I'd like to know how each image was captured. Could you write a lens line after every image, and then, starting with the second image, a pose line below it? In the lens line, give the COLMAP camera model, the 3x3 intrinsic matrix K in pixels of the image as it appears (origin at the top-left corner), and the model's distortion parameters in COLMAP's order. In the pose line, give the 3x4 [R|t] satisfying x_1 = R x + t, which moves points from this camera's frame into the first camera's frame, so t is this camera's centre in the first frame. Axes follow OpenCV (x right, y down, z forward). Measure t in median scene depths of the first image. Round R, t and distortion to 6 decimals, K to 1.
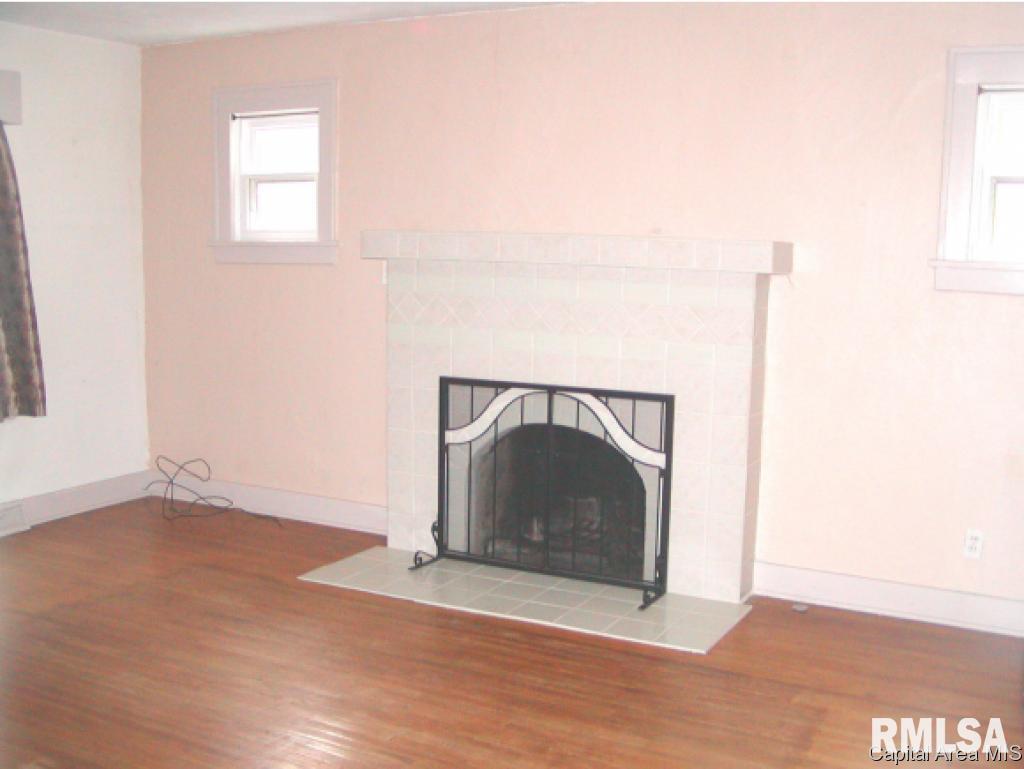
lens RADIAL K [[1136.2, 0, 512.0], [0, 1136.2, 384.5], [0, 0, 1]] dist [-0.324167, 0.608377]
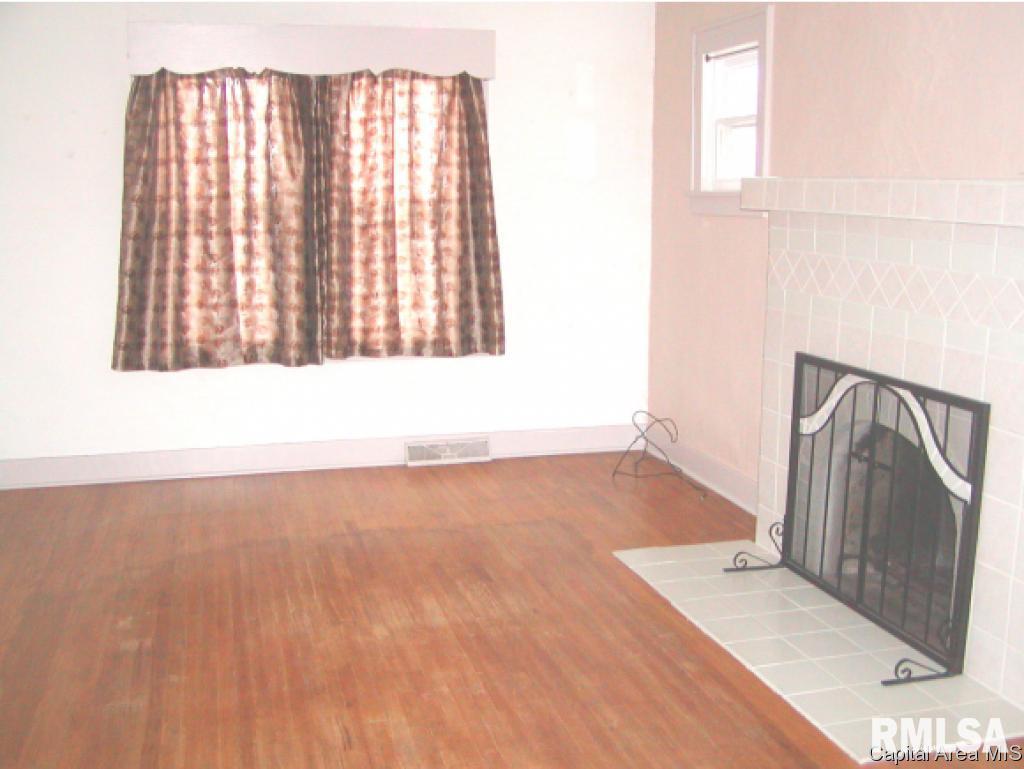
lens RADIAL K [[1136.2, 0, 512.0], [0, 1136.2, 384.5], [0, 0, 1]] dist [-0.324167, 0.608377]
pose [[0.692418, 0.112658, -0.712647, 0.401204], [-0.090976, 0.993483, 0.068661, -0.021839], [0.715738, 0.017292, 0.698155, 0.290005]]
